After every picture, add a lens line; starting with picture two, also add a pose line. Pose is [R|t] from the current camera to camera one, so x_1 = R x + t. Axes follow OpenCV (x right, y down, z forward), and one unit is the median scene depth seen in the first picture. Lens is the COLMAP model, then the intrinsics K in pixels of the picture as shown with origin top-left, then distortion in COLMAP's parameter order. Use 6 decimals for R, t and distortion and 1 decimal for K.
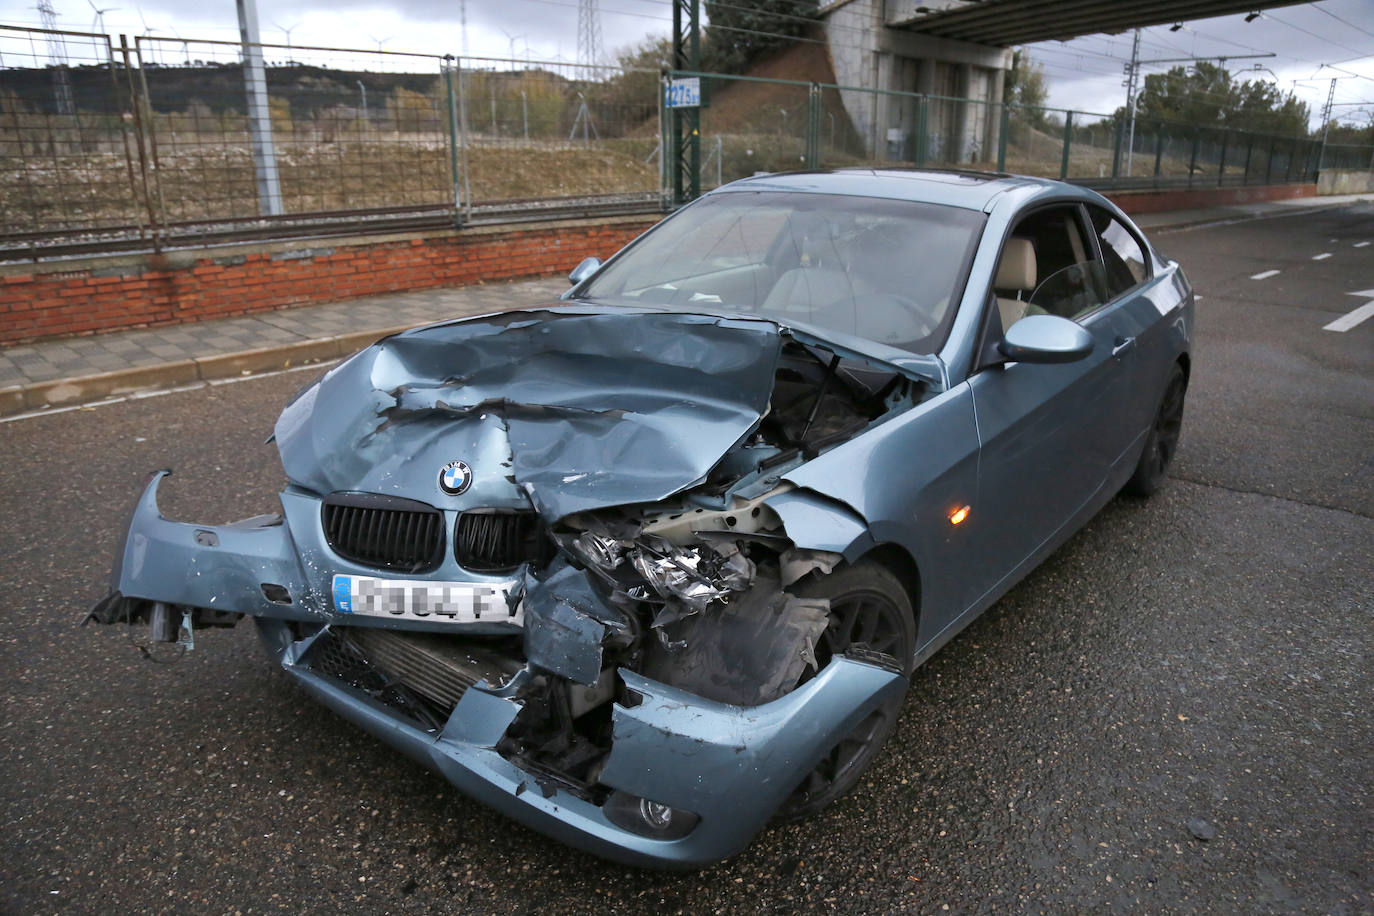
lens RADIAL K [[921.3, 0, 687.0], [0, 921.3, 458.0], [0, 0, 1]] dist [-0.125409, 0.063183]
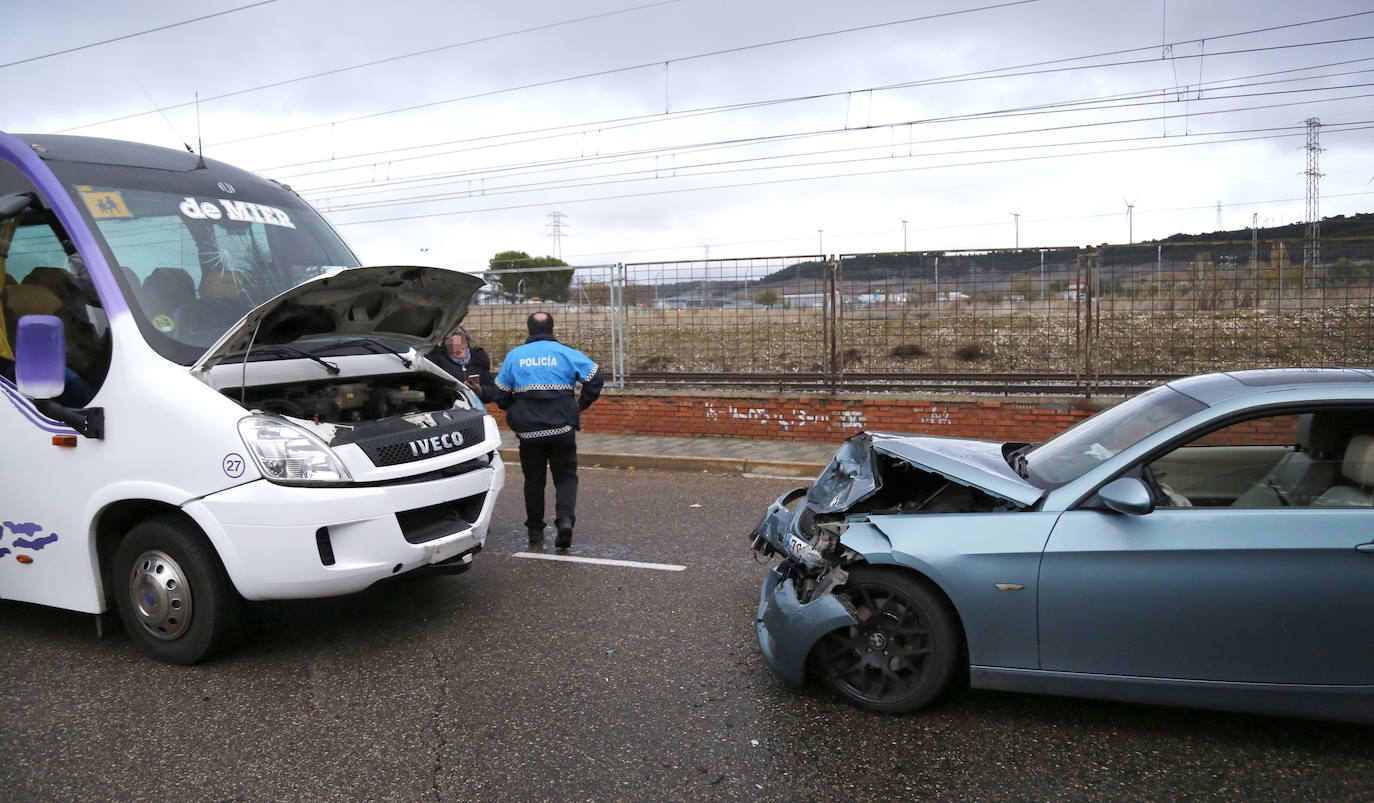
lens RADIAL K [[933.9, 0, 687.0], [0, 933.9, 401.5], [0, 0, 1]] dist [-0.132161, 0.074978]
pose [[0.354794, 0.073488, -0.932052, 0.507801], [-0.278118, 0.960073, -0.030170, -0.014308], [0.892621, 0.269925, 0.361066, -0.049632]]
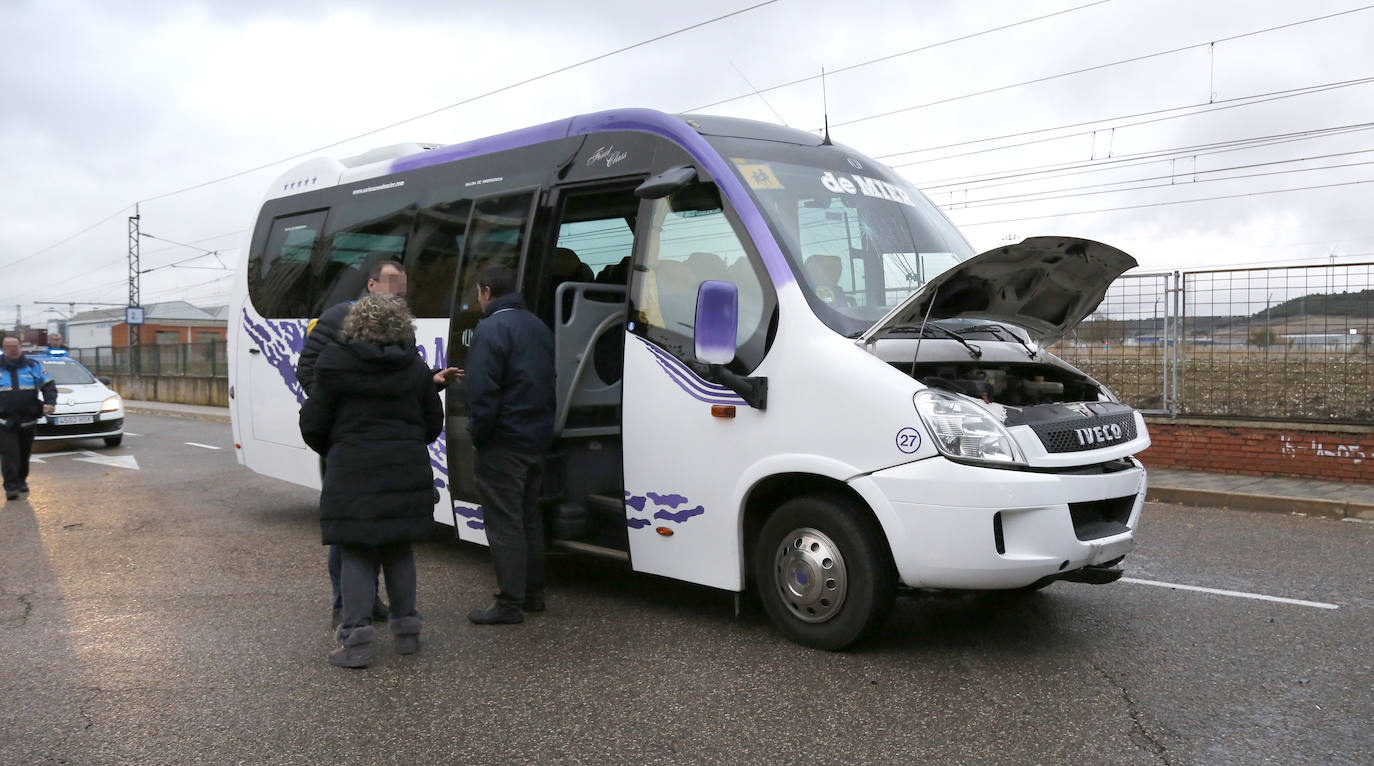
lens RADIAL K [[1060.7, 0, 771.0], [0, 1060.7, 415.2], [0, 0, 1]] dist [-0.140019, 0.098154]
pose [[0.005009, 0.049163, -0.998778, 0.505566], [-0.316692, 0.947458, 0.045048, 0.074268], [0.948515, 0.316080, 0.020315, -0.189237]]
